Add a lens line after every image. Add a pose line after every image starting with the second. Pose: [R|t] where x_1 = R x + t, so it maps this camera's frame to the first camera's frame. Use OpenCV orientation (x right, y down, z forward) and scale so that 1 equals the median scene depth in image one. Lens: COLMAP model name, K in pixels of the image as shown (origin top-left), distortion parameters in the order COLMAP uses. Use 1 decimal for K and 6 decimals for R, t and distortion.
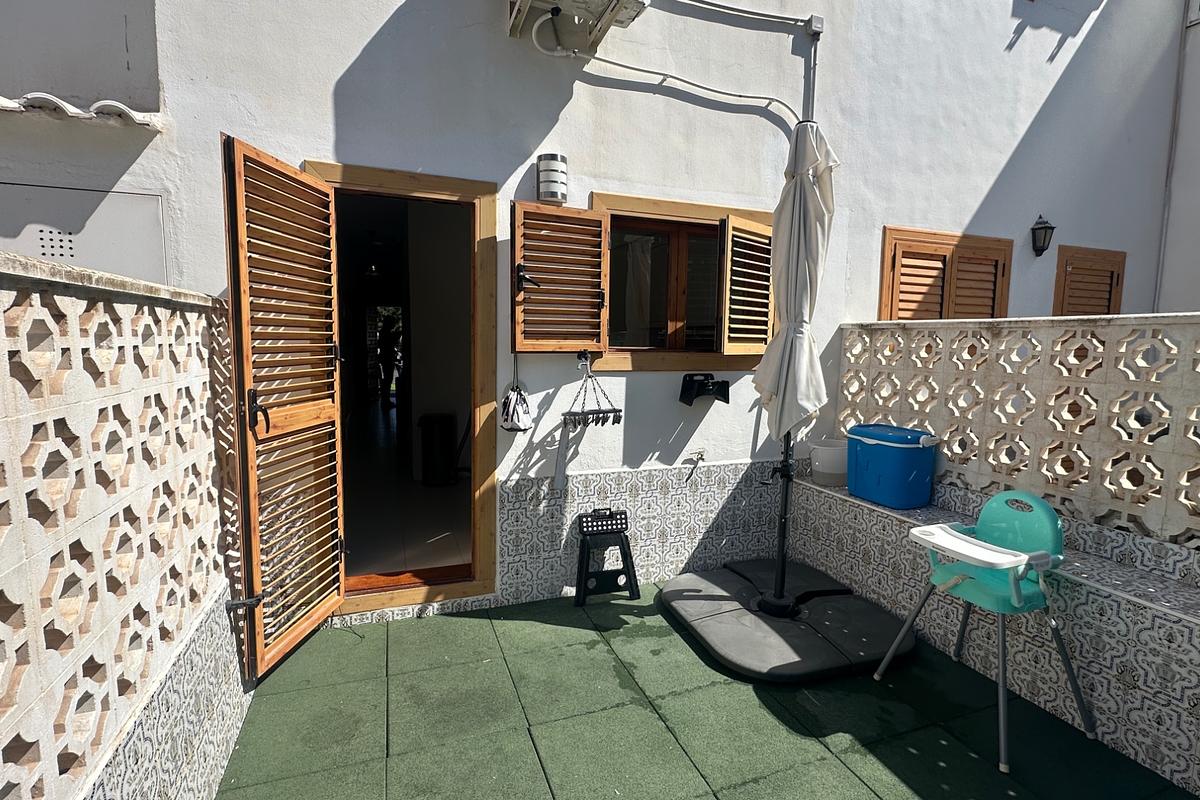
lens RADIAL K [[566.0, 0, 600.3], [0, 566.0, 398.1], [0, 0, 1]] dist [-0.000039, 0.000095]
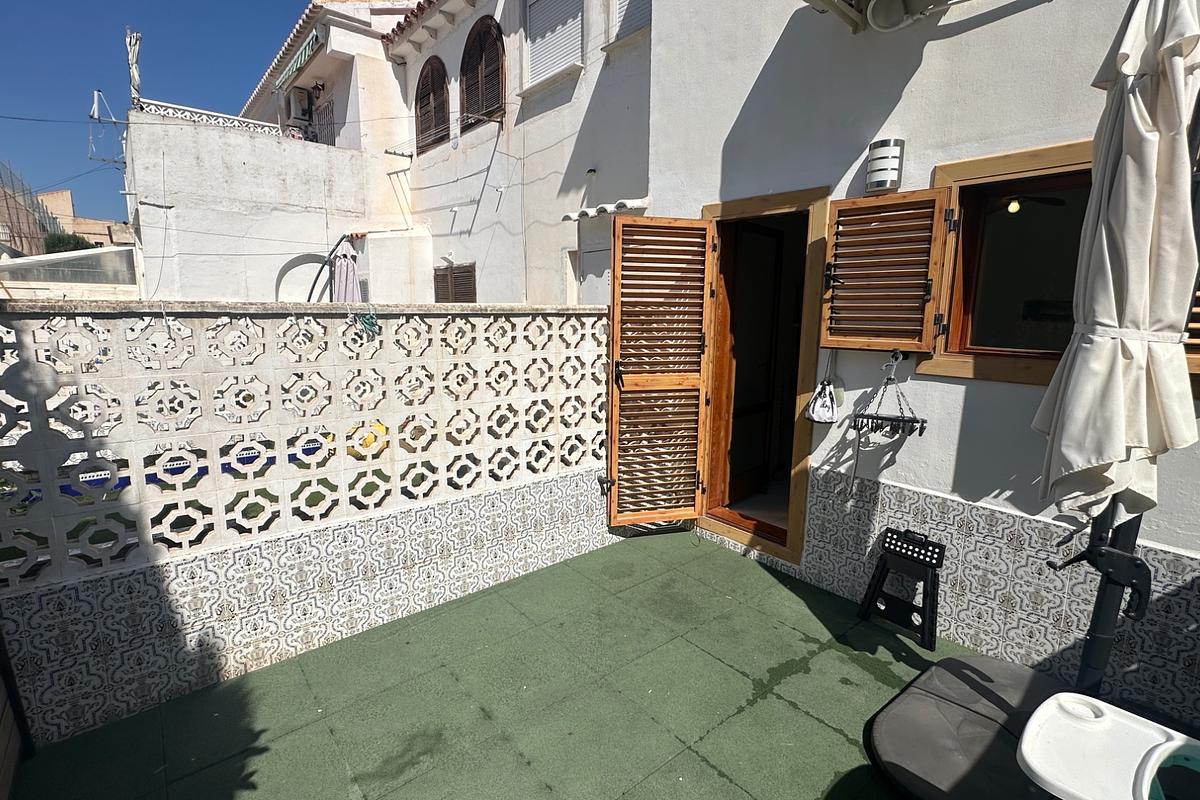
lens RADIAL K [[566.0, 0, 600.3], [0, 566.0, 398.1], [0, 0, 1]] dist [-0.000039, 0.000095]
pose [[0.325939, 0.138695, -0.935162, 0.674240], [-0.101808, 0.988577, 0.111133, -0.060125], [0.939893, 0.058984, 0.336336, 0.253744]]
